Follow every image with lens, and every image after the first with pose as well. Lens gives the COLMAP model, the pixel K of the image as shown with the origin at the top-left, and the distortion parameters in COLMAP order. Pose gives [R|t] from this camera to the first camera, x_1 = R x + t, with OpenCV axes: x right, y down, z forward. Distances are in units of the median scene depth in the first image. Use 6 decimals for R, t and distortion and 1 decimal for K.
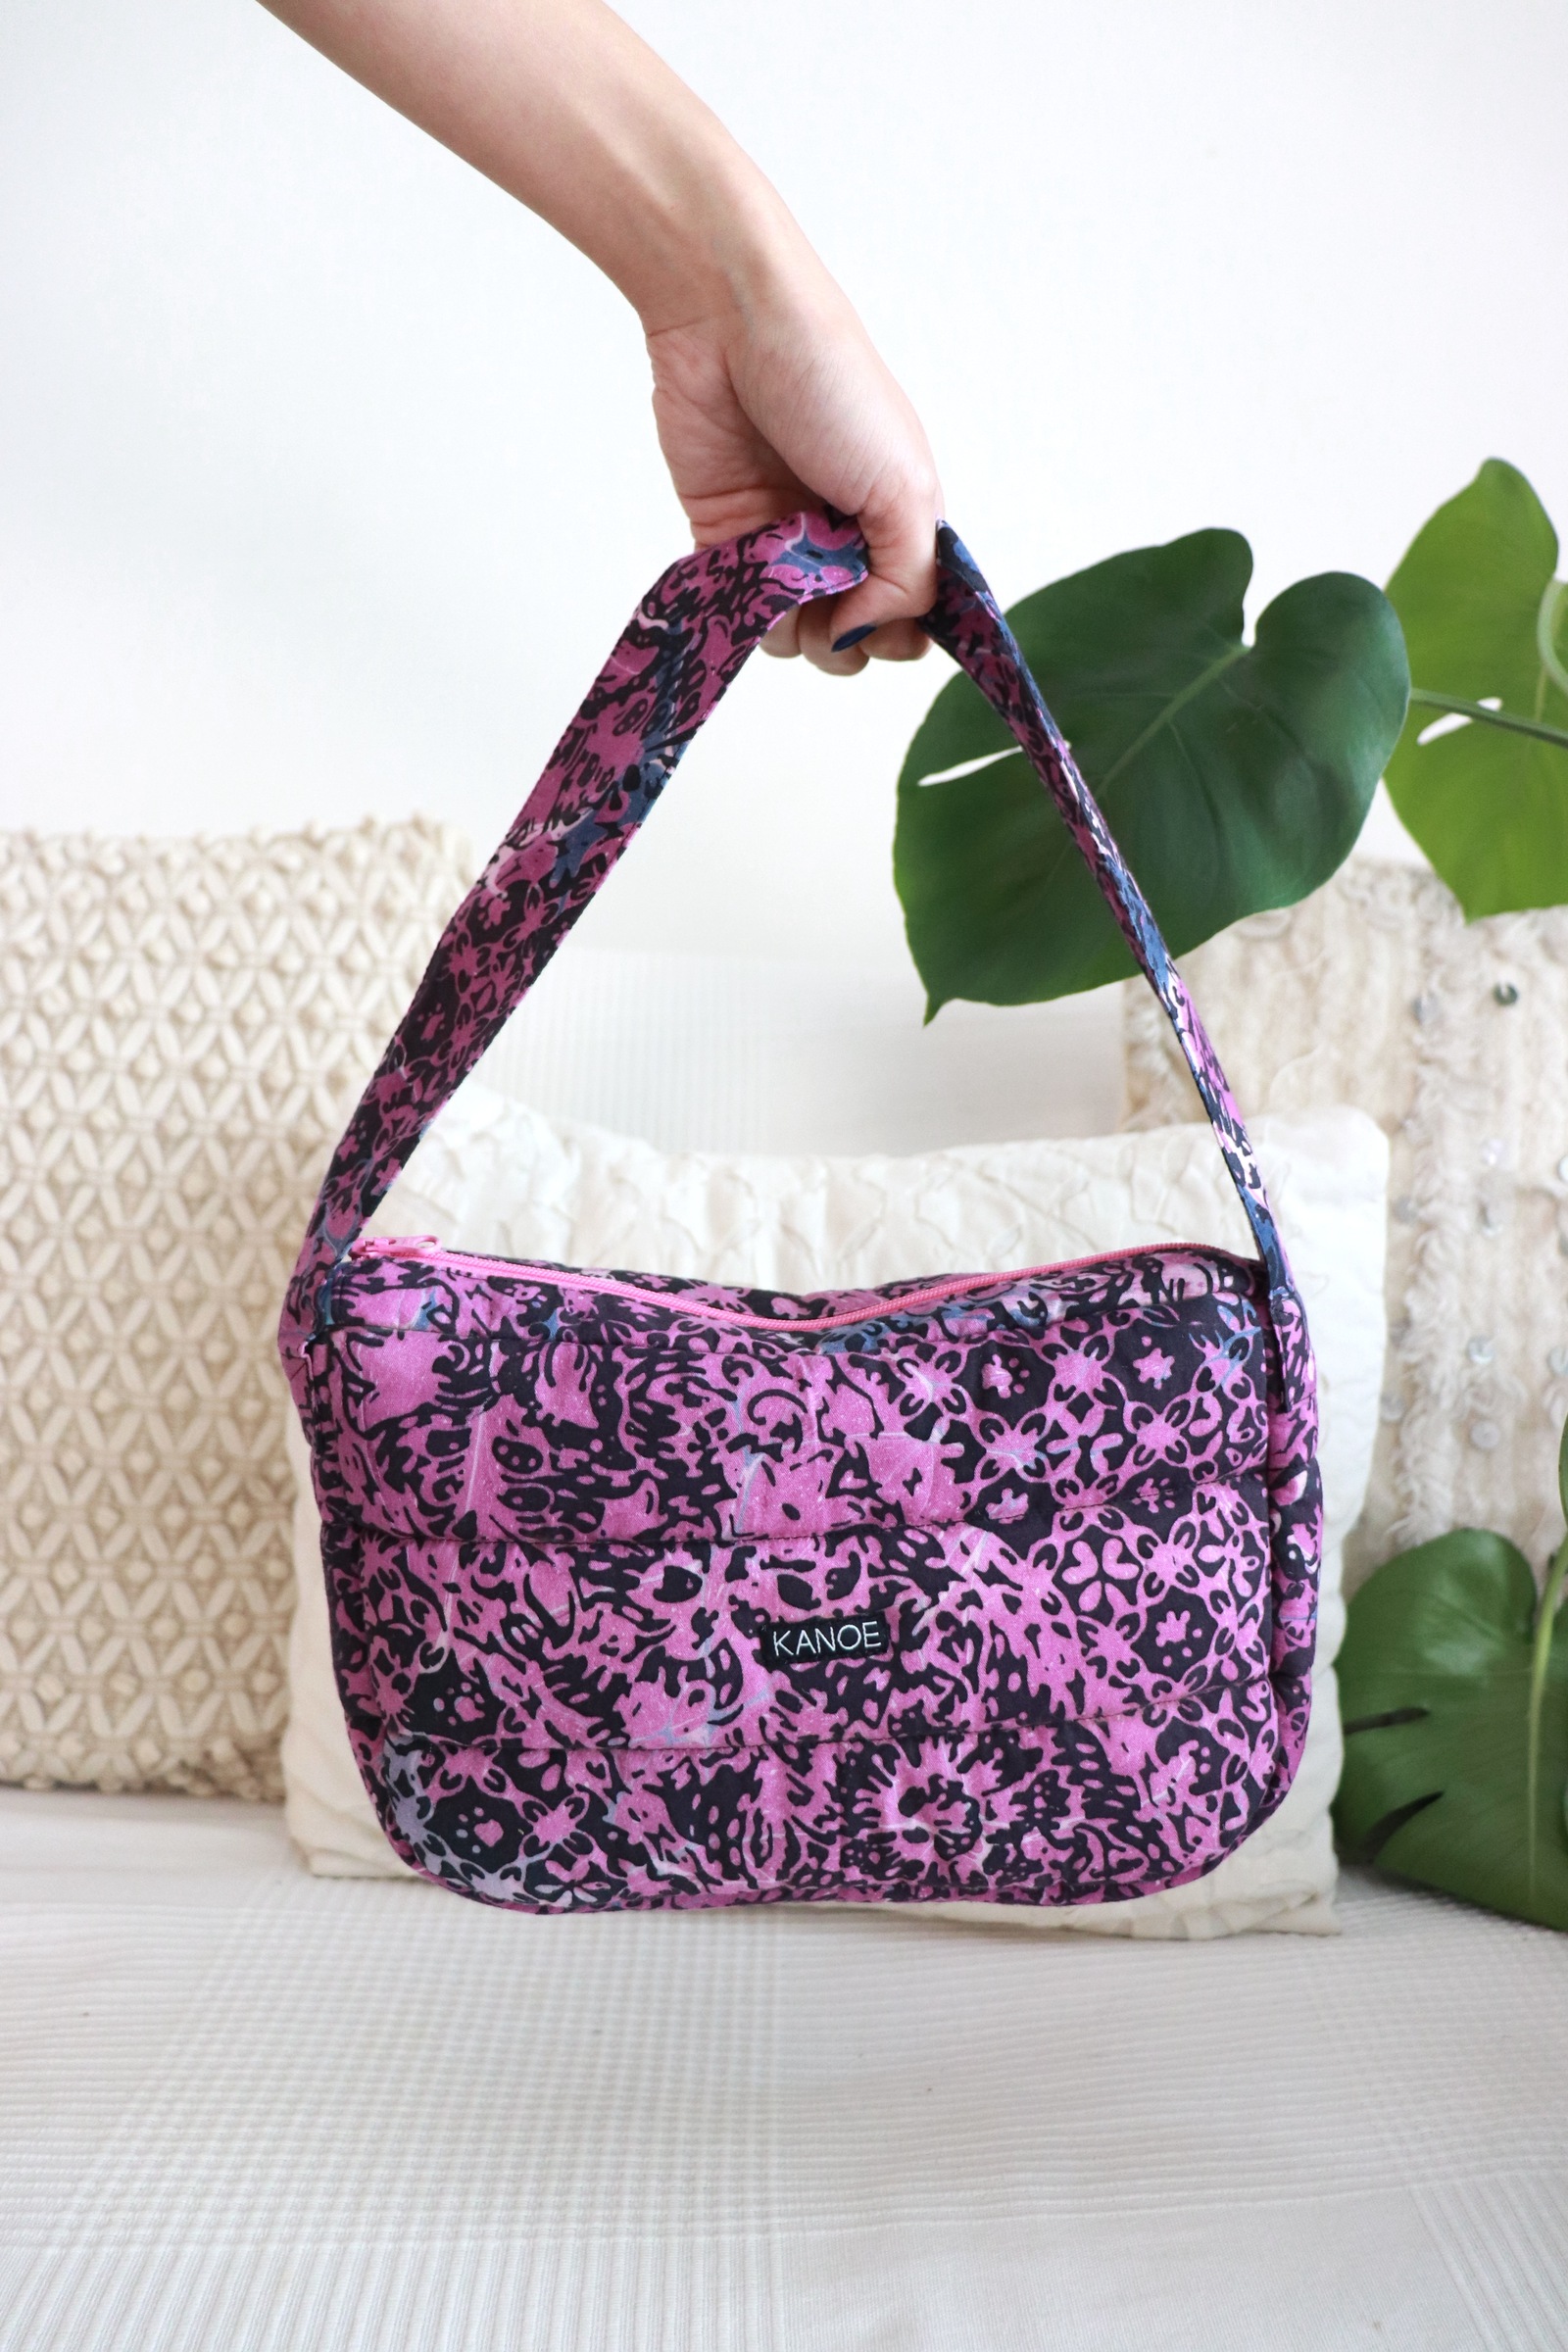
lens RADIAL K [[1955.3, 0, 787.3], [0, 1955.3, 1169.7], [0, 0, 1]] dist [-0.133921, 0.065324]
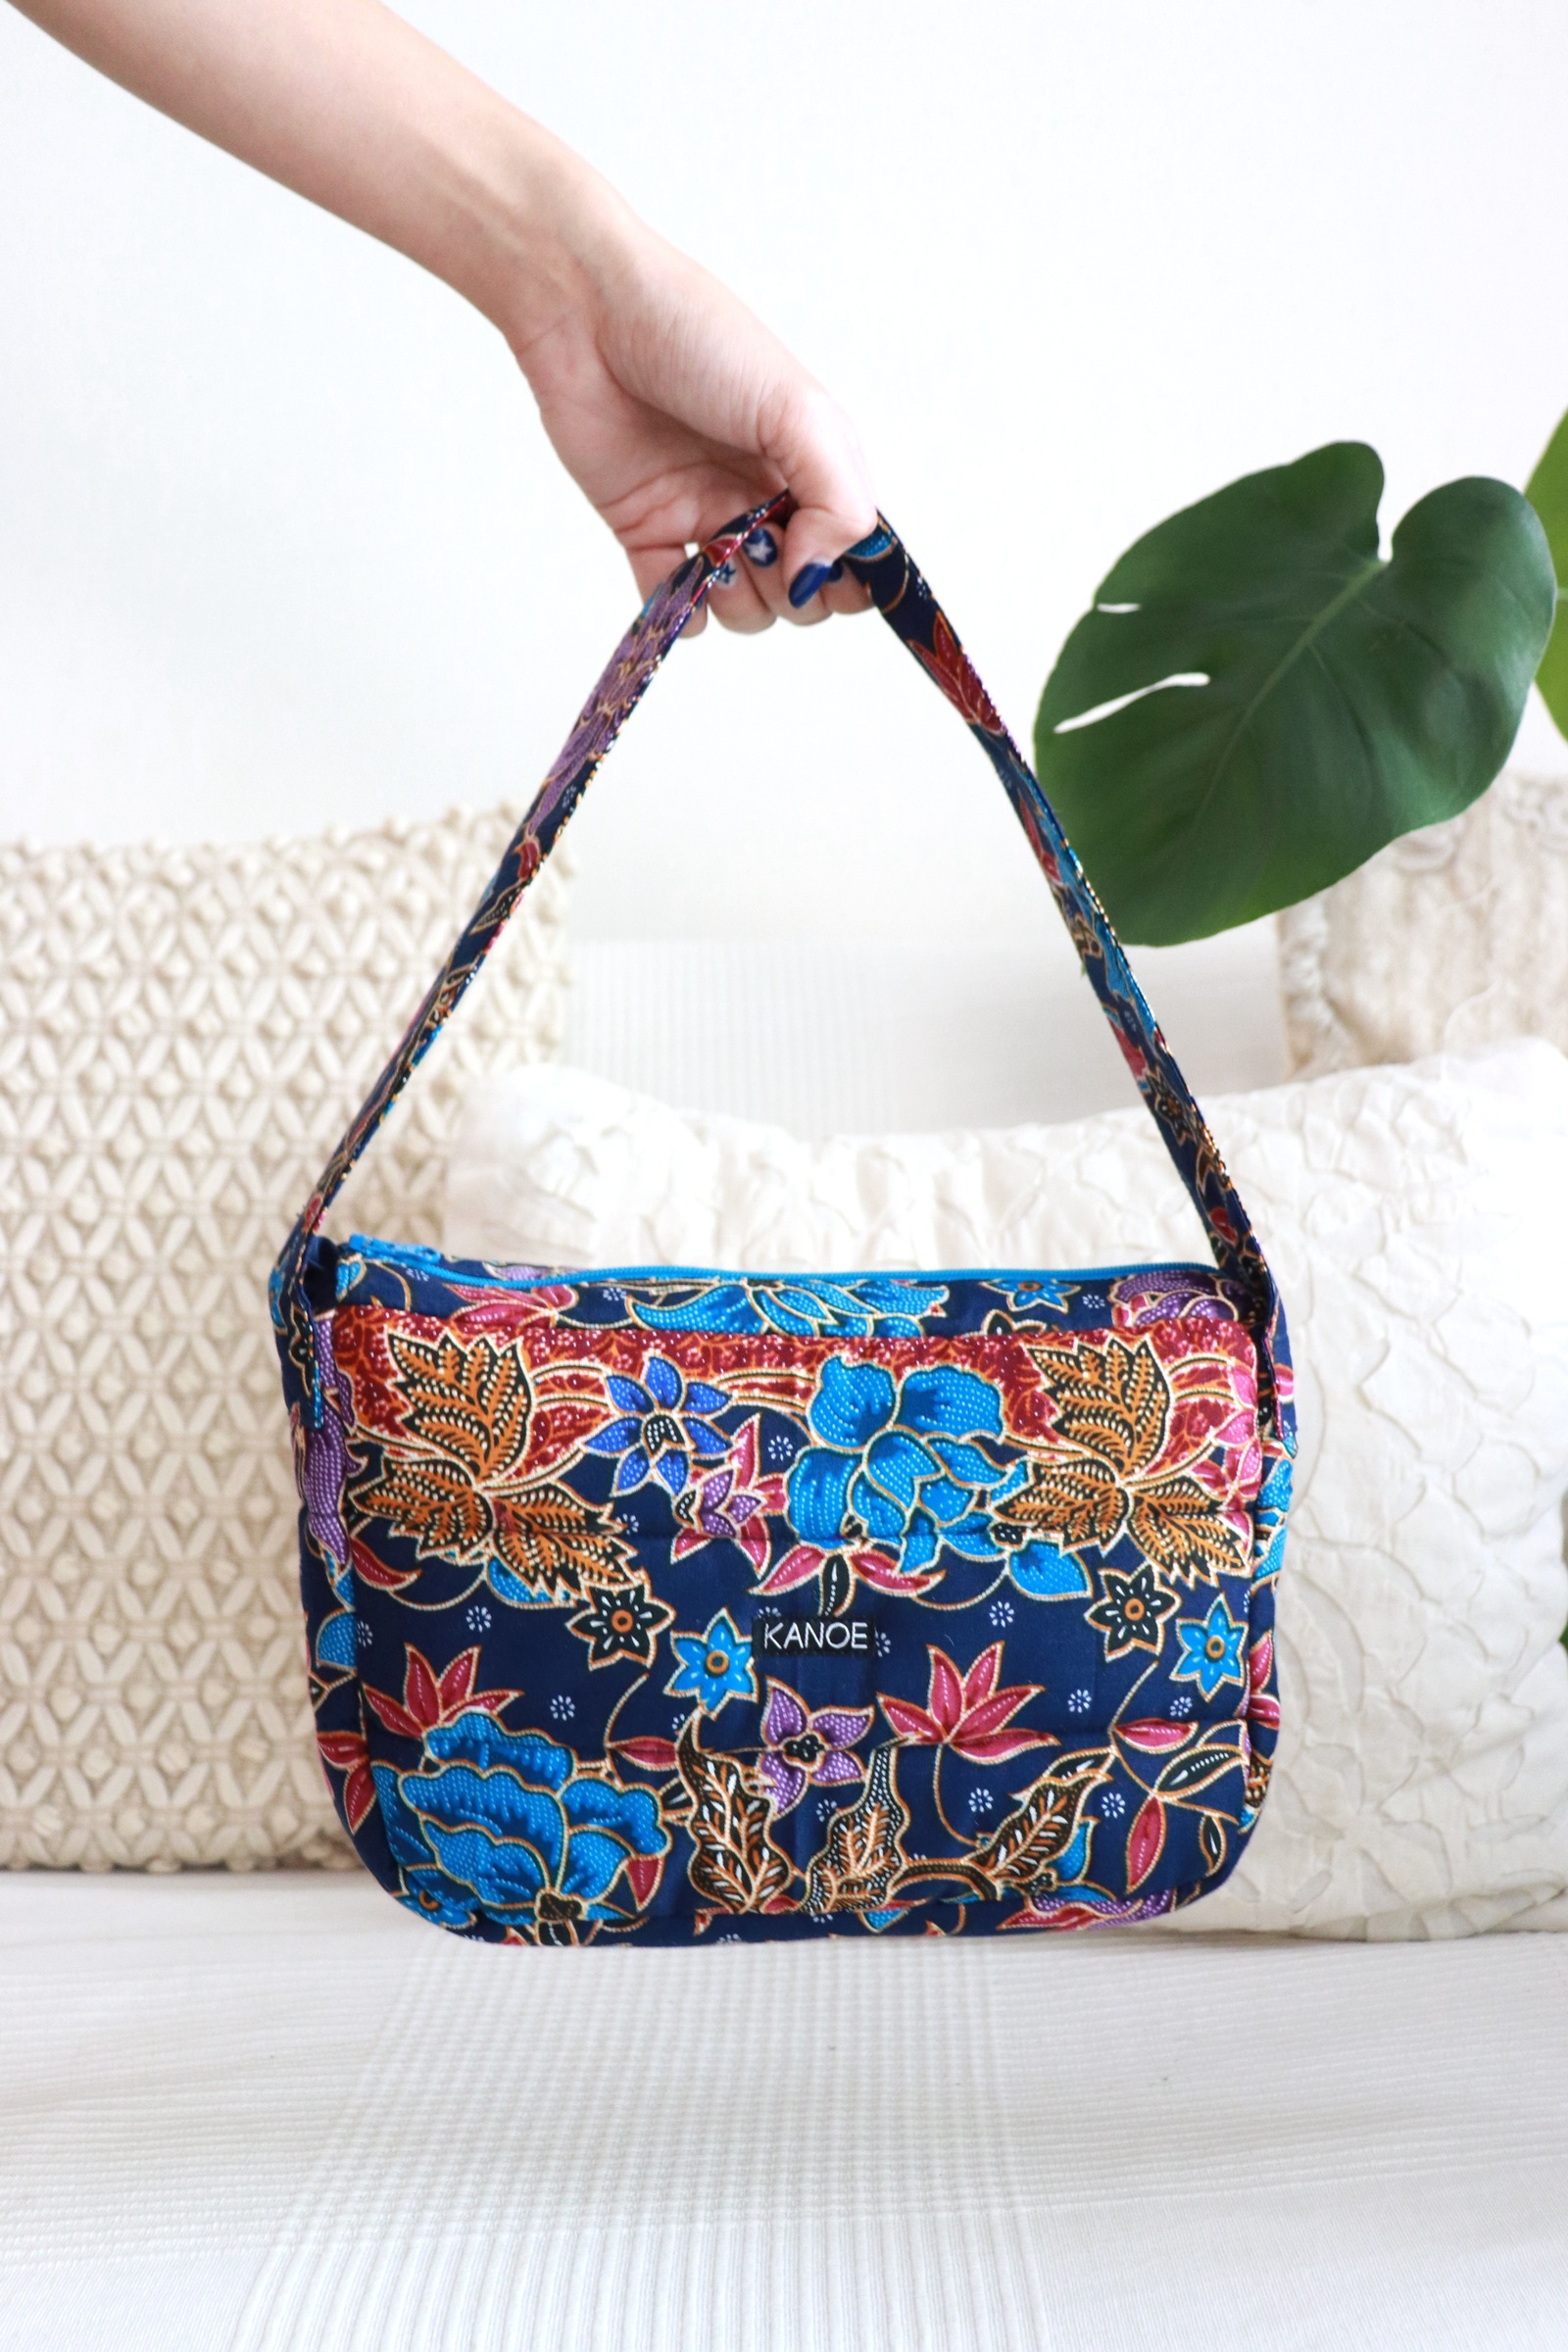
lens RADIAL K [[2413.2, 0, 788.8], [0, 2413.2, 1122.1], [0, 0, 1]] dist [-0.072851, 0.000000]
pose [[0.997461, -0.065543, -0.027842, -0.036093], [0.064085, 0.996672, -0.050375, 0.041004], [0.031051, 0.048463, 0.998342, -0.158630]]
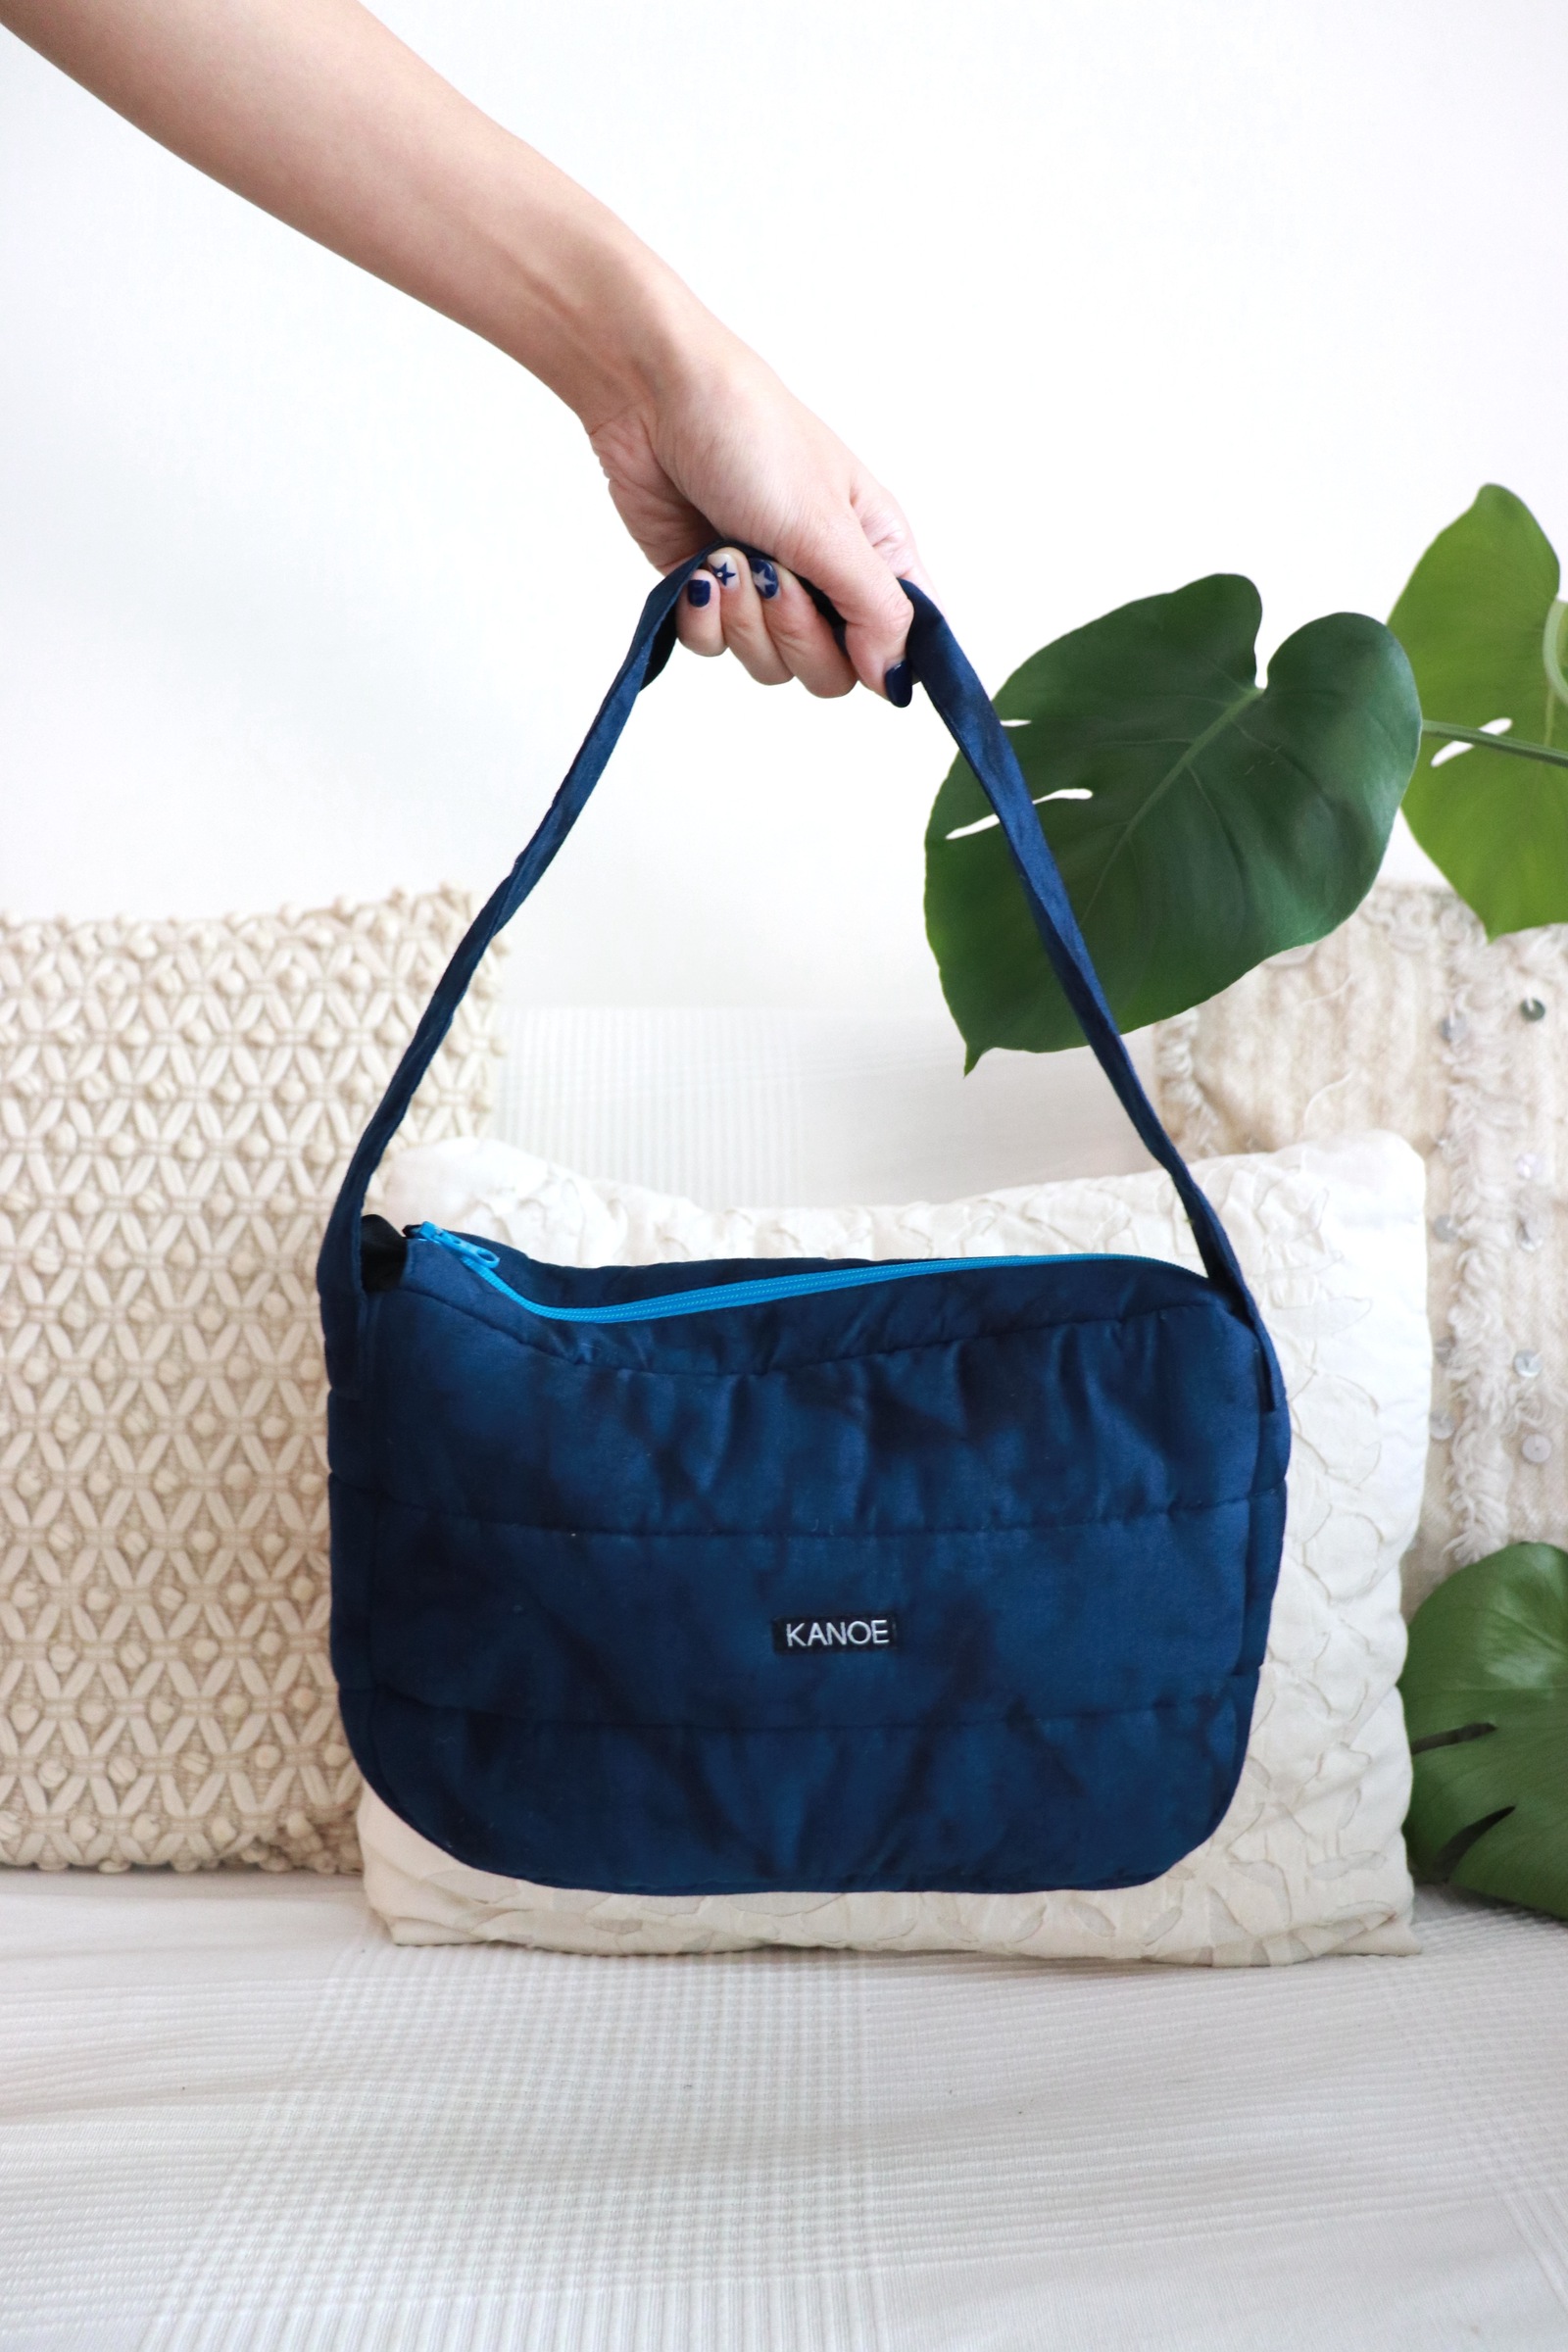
lens RADIAL K [[2007.5, 0, 799.5], [0, 2007.5, 1155.1], [0, 0, 1]] dist [-0.123620, 0.044290]
pose [[0.998799, -0.048867, -0.003450, -0.010866], [0.048752, 0.998418, -0.028023, -0.005074], [0.004814, 0.027821, 0.999601, -0.037868]]
